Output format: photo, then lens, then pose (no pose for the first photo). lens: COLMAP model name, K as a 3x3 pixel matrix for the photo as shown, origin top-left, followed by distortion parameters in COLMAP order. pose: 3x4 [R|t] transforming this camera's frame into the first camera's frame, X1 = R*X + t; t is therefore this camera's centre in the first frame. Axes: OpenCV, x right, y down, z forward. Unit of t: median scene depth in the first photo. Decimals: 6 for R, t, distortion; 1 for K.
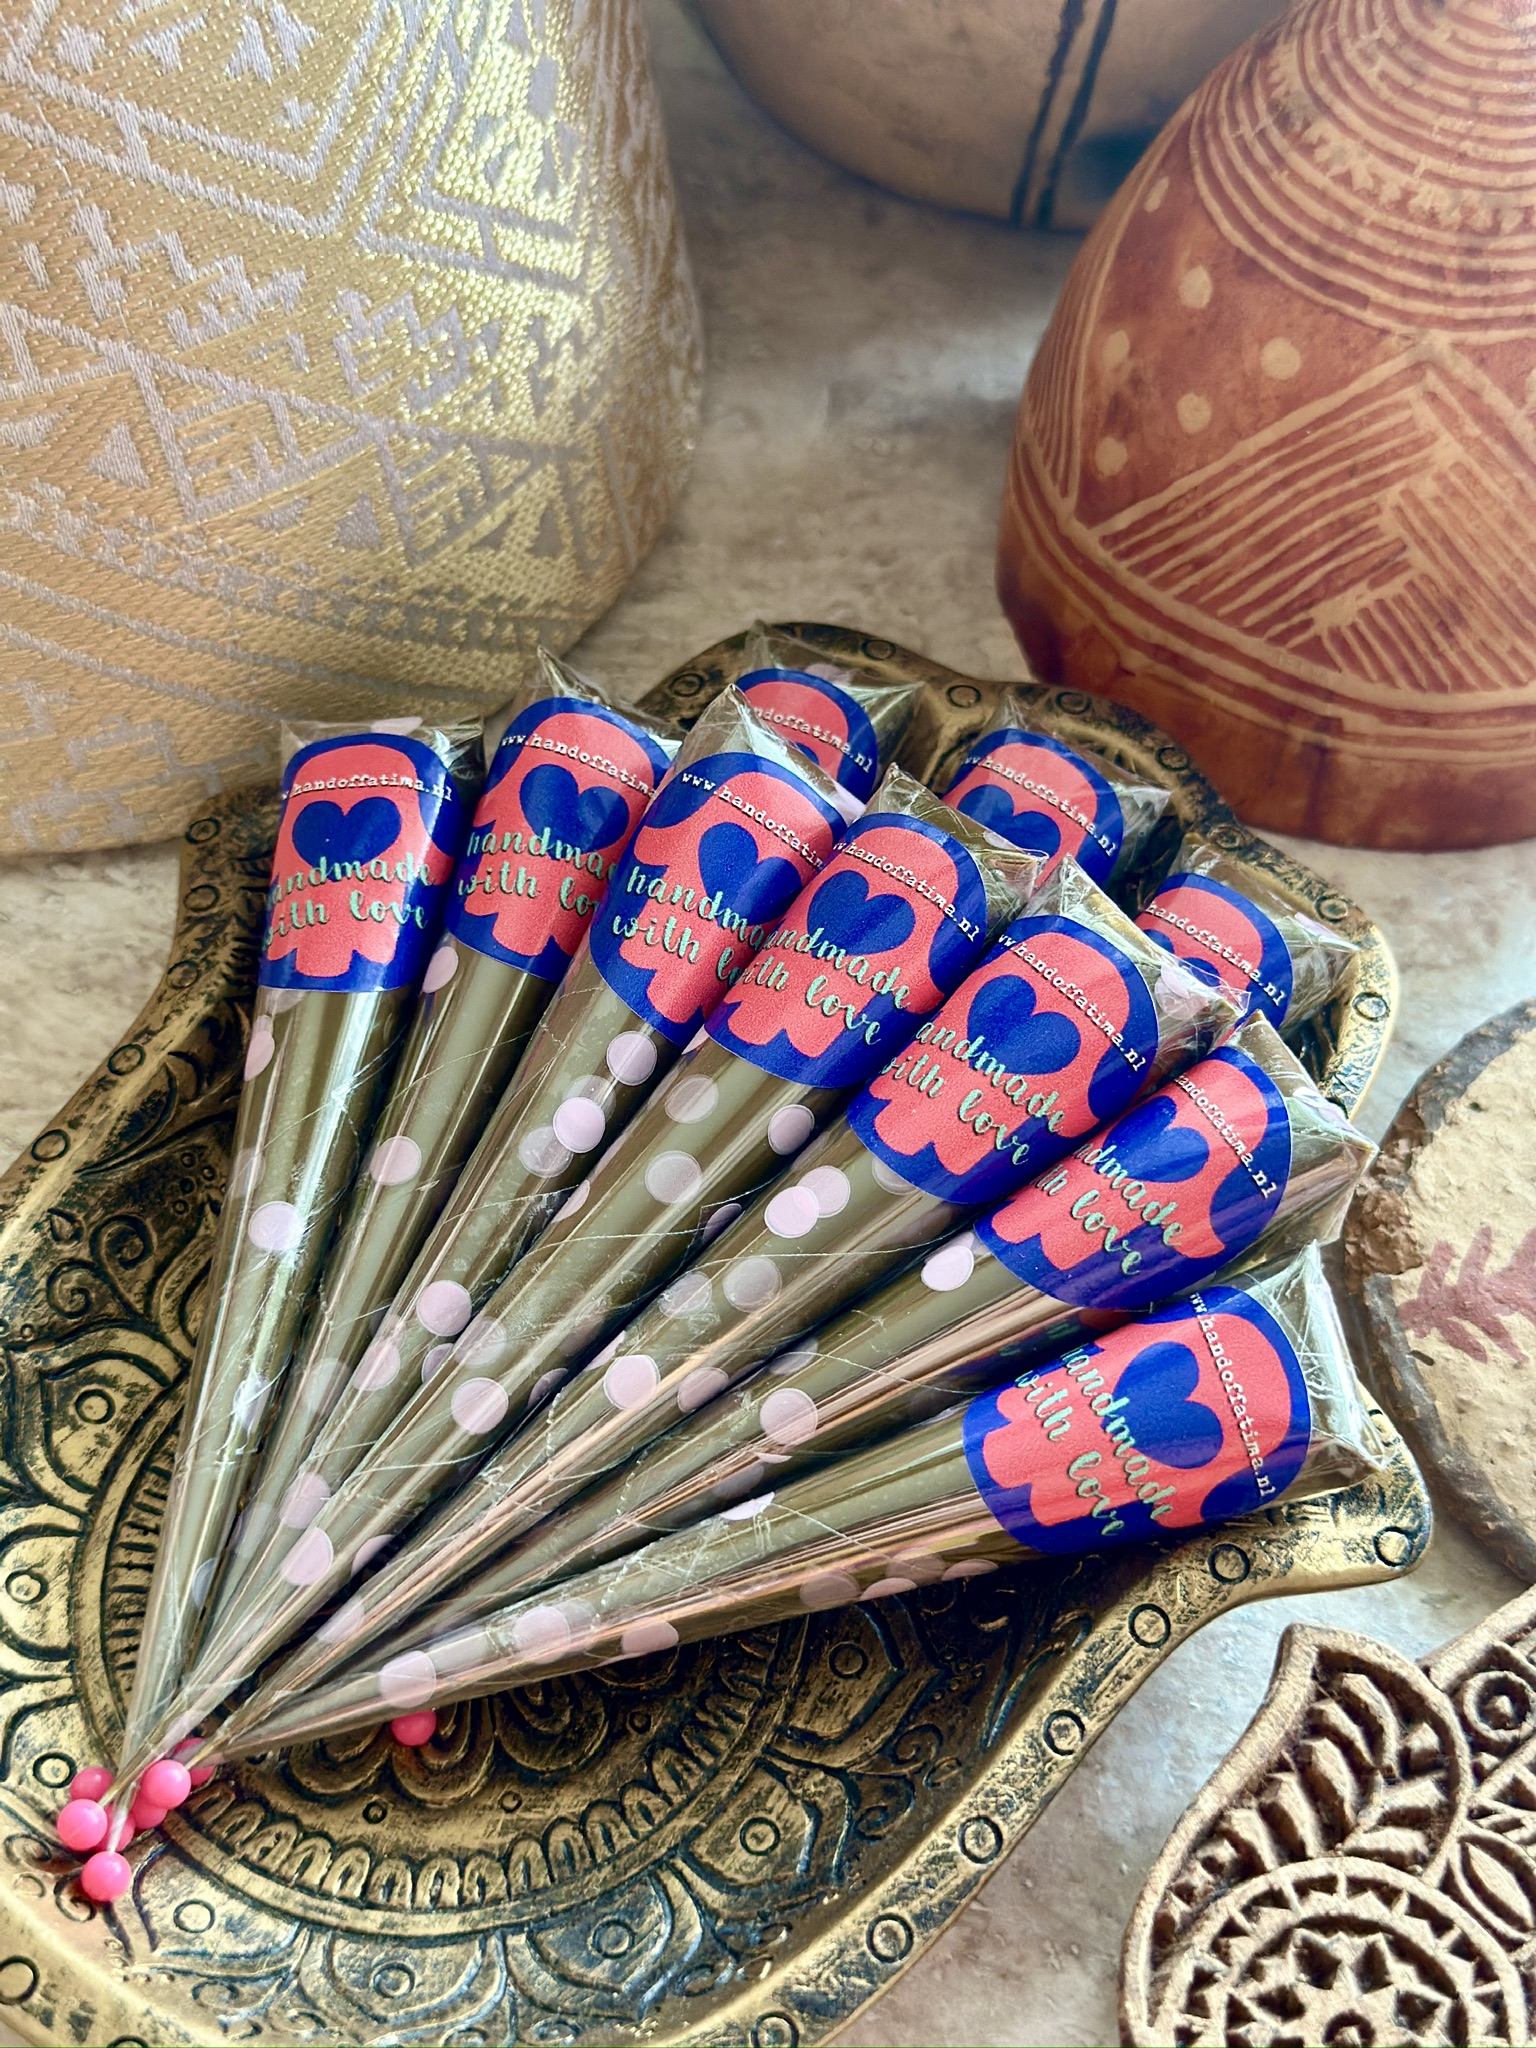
lens RADIAL K [[2971.4, 0, 768.0], [0, 2971.4, 1024.0], [0, 0, 1]] dist [0.217427, -0.643346]
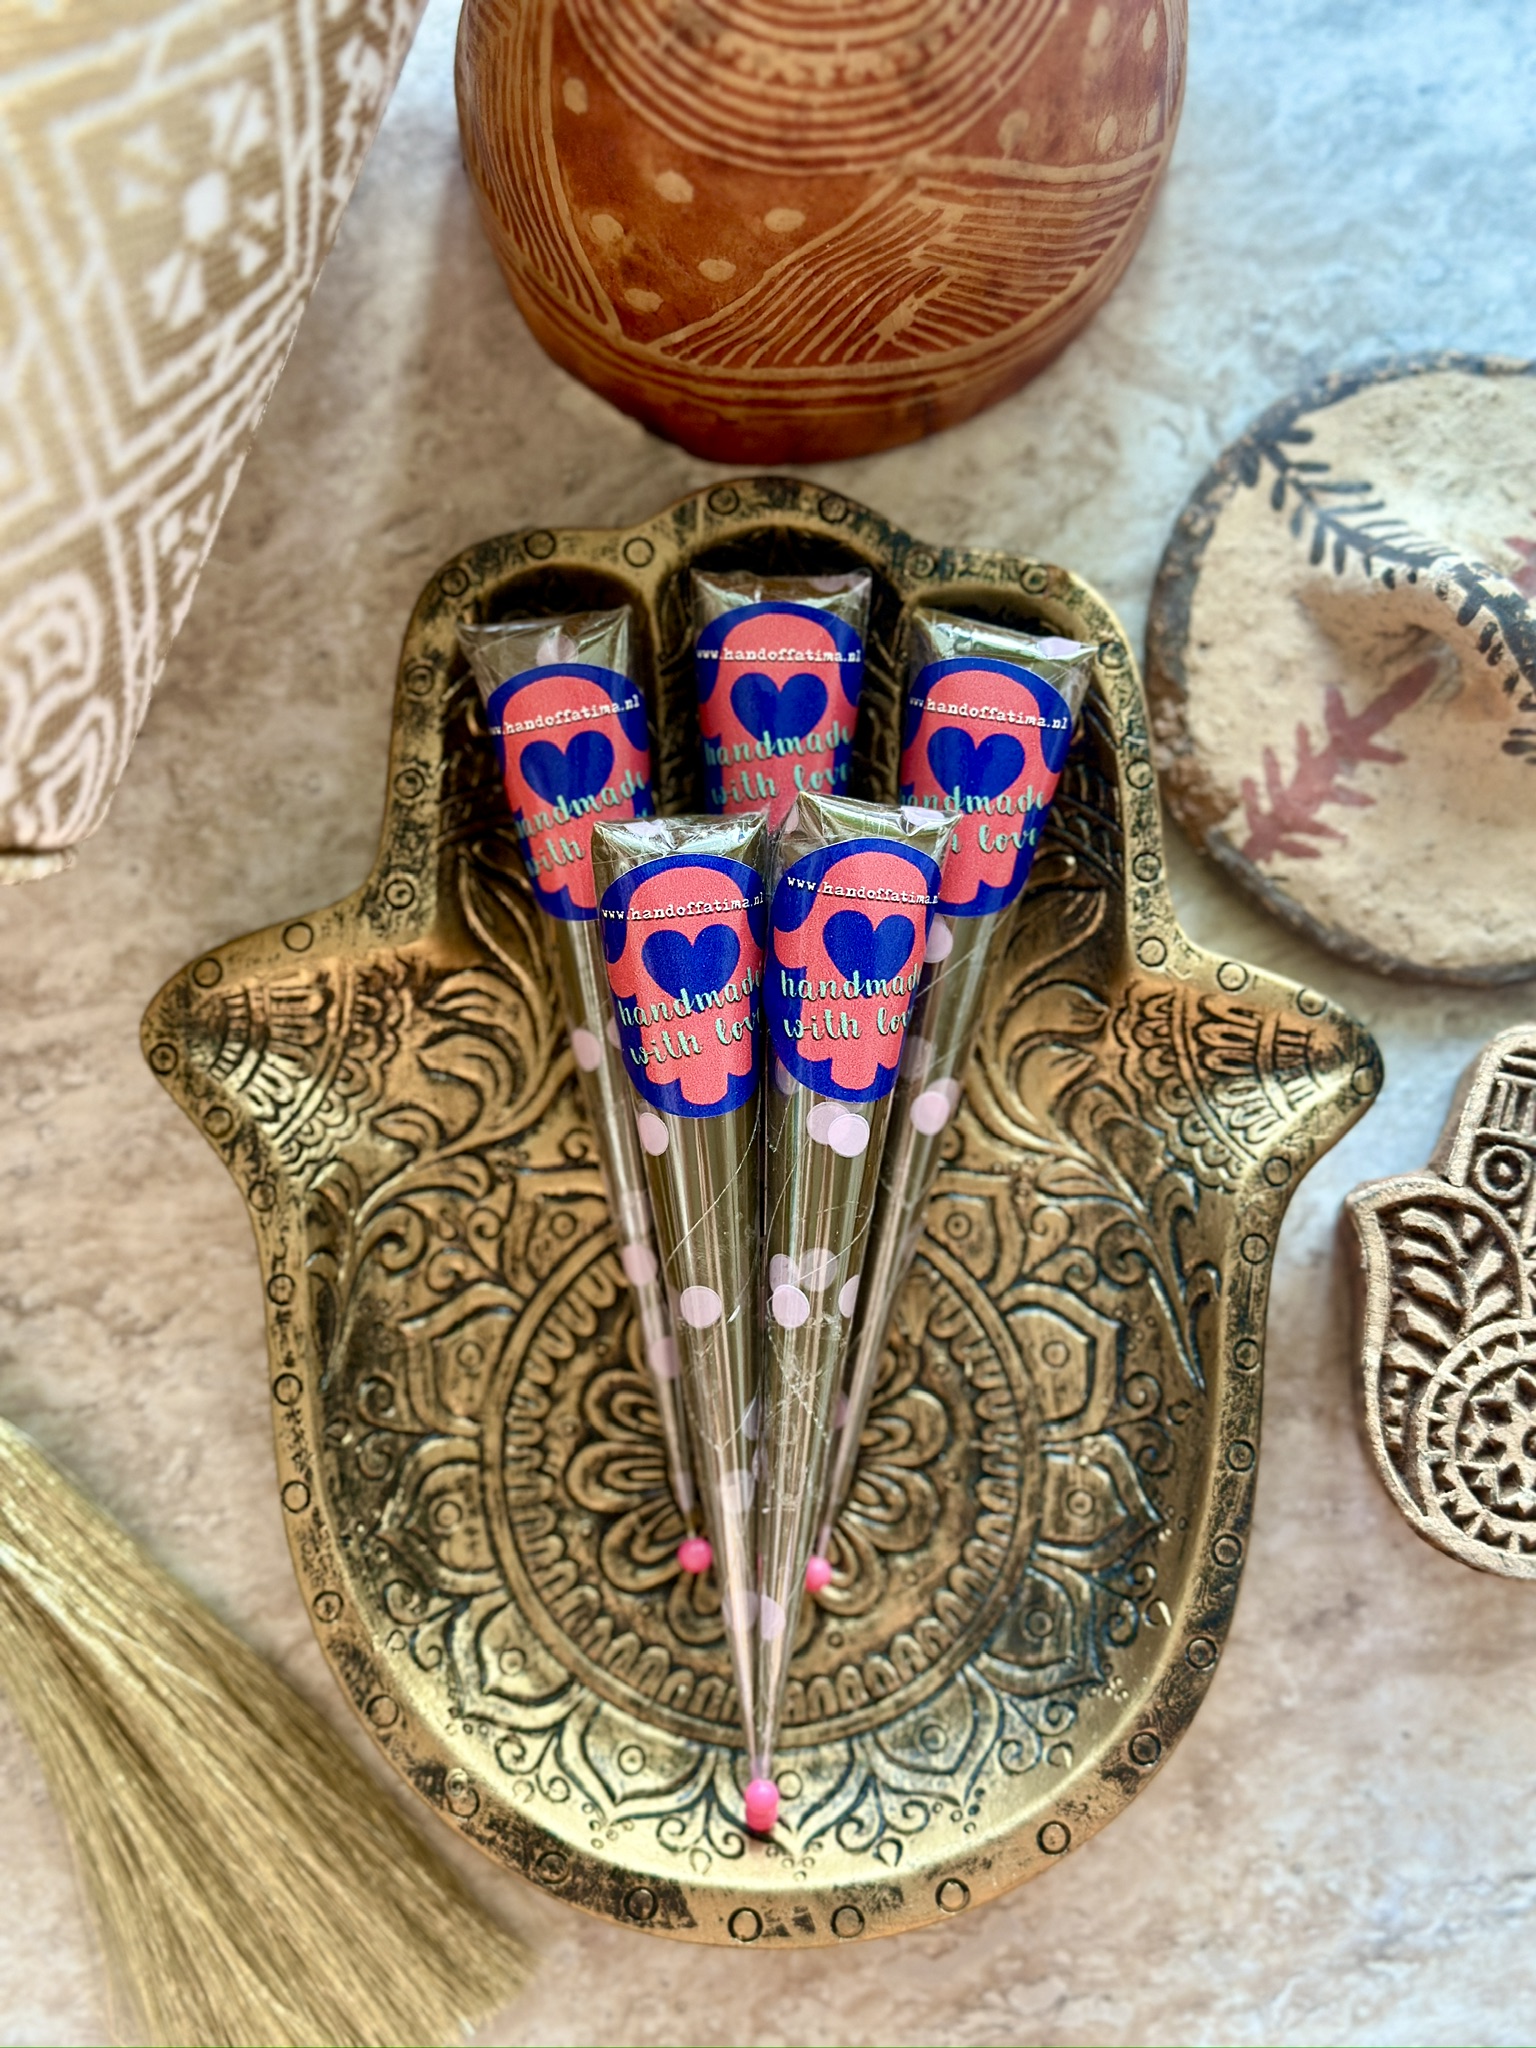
lens RADIAL K [[2945.7, 0, 768.0], [0, 2945.7, 1024.0], [0, 0, 1]] dist [0.222180, -0.589237]
pose [[0.818156, -0.574468, 0.024632, -0.027573], [0.470674, 0.693710, 0.545190, -0.702999], [-0.330282, -0.434457, 0.837950, -0.006676]]
